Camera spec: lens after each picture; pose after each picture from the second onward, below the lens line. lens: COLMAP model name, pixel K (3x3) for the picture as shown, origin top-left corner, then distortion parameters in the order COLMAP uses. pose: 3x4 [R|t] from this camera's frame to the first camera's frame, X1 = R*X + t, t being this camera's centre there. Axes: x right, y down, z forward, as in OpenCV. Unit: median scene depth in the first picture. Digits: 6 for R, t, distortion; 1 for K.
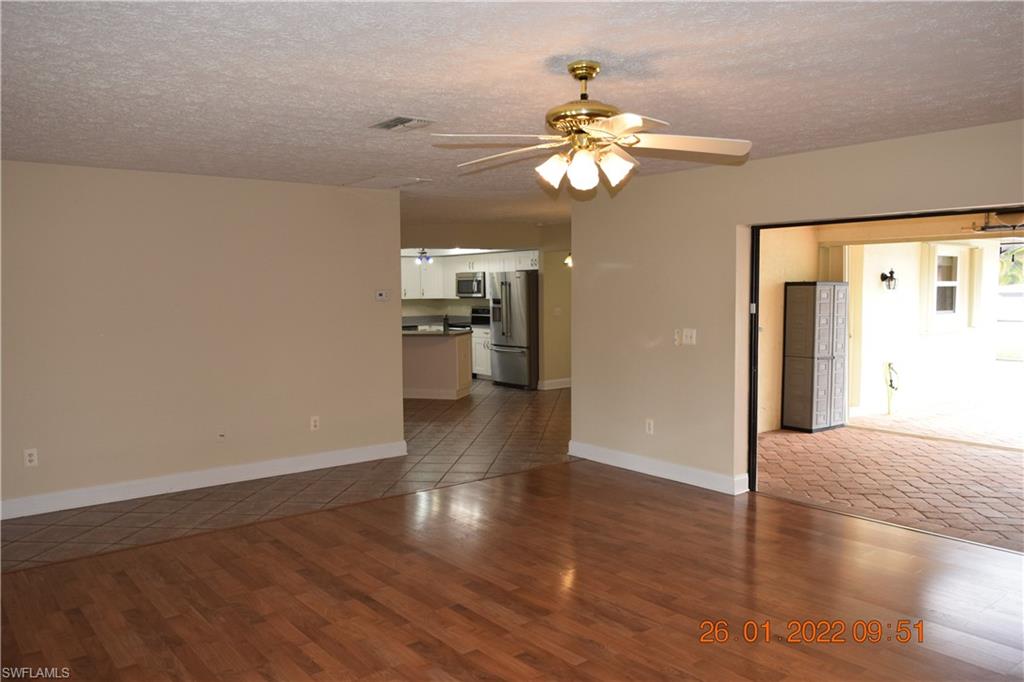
lens RADIAL K [[792.7, 0, 516.3], [0, 792.7, 342.2], [0, 0, 1]] dist [-0.002630, -0.001178]
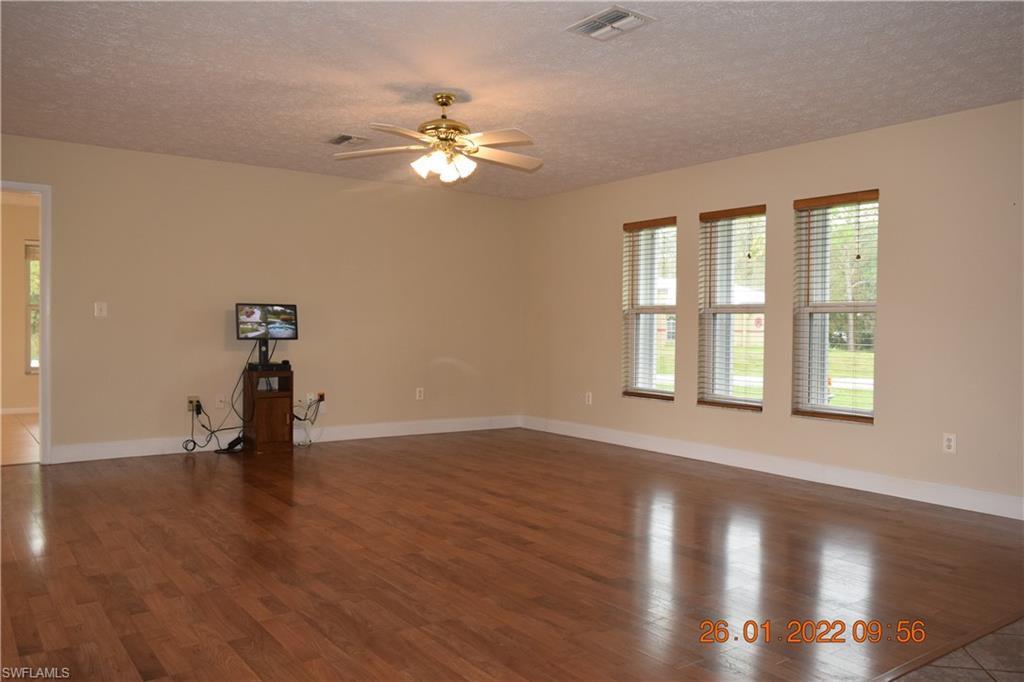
lens RADIAL K [[792.7, 0, 516.3], [0, 792.7, 342.2], [0, 0, 1]] dist [-0.002630, -0.001178]
pose [[-0.998987, -0.000609, 0.045004, -0.097549], [0.003347, 0.996134, 0.087779, -0.019071], [-0.044884, 0.087841, -0.995123, 2.129502]]
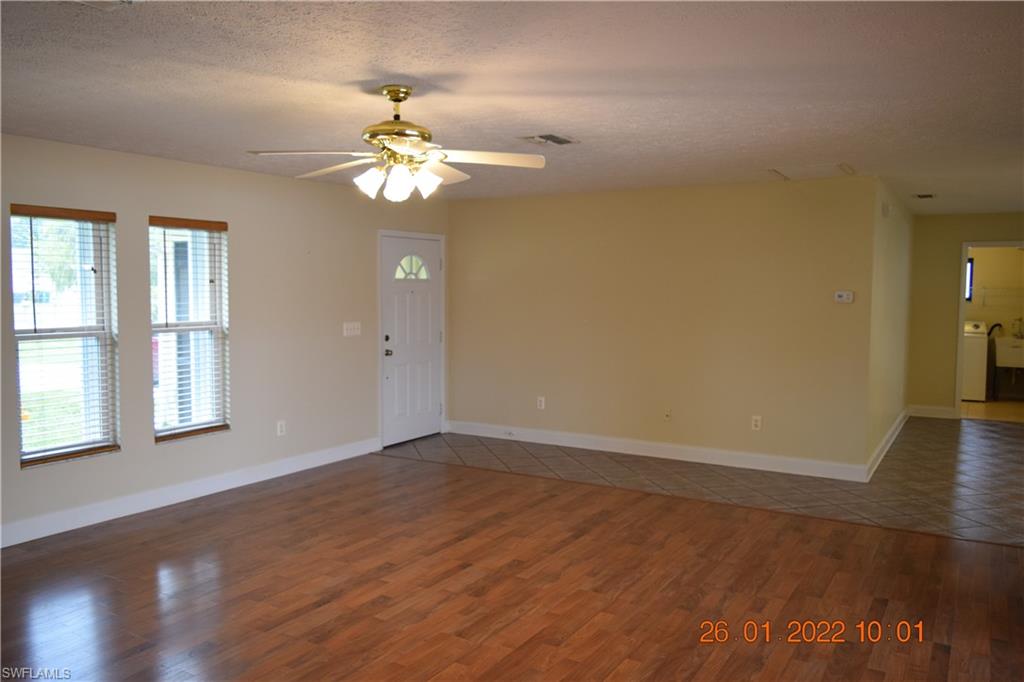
lens RADIAL K [[792.7, 0, 516.3], [0, 792.7, 342.2], [0, 0, 1]] dist [-0.002630, -0.001178]
pose [[0.349505, 0.079228, -0.933579, 1.026691], [-0.075493, 0.995560, 0.056226, -0.058828], [0.933888, 0.050828, 0.353934, 0.663720]]
